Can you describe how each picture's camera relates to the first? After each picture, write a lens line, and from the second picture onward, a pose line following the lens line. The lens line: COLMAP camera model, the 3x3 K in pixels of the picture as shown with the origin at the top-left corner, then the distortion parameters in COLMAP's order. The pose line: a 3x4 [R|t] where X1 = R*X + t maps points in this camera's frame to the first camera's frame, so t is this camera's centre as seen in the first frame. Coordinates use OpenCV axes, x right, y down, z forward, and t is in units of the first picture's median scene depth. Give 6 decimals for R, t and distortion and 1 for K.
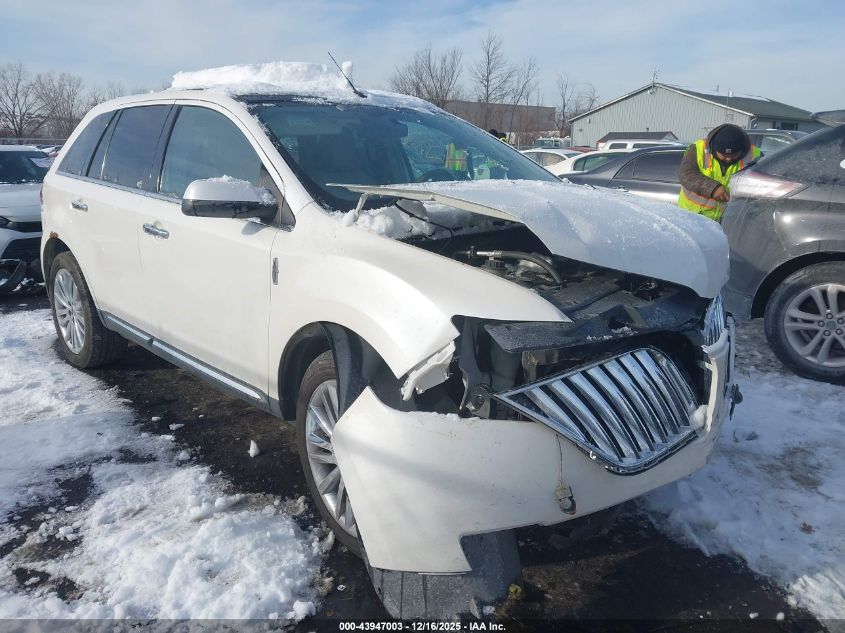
lens RADIAL K [[649.1, 0, 418.9], [0, 649.1, 320.1], [0, 0, 1]] dist [0.038352, -0.047652]
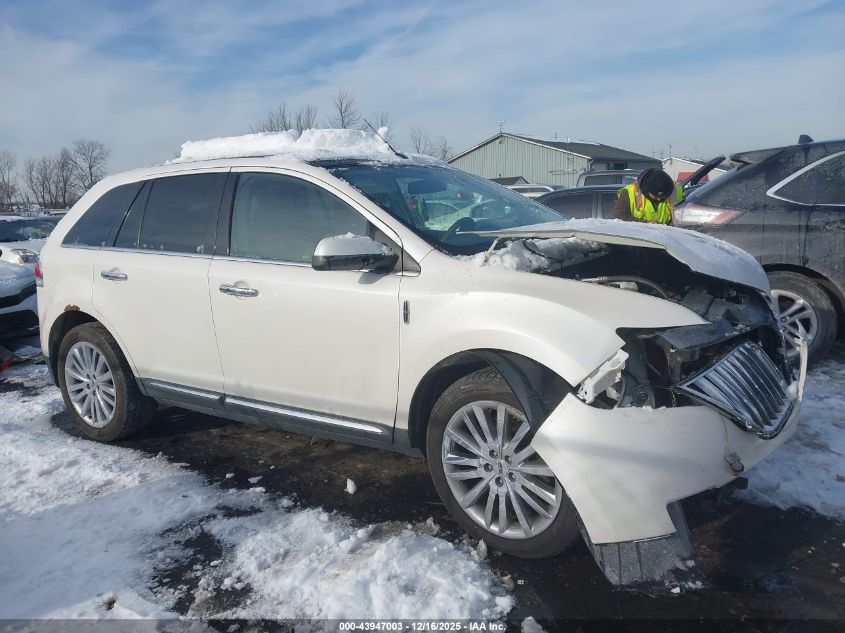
lens RADIAL K [[649.1, 0, 418.9], [0, 649.1, 320.1], [0, 0, 1]] dist [0.038352, -0.047652]
pose [[0.976104, -0.092962, 0.196417, -0.411822], [0.107610, 0.992050, -0.065243, 0.012702], [-0.188790, 0.084821, 0.978347, -0.096984]]
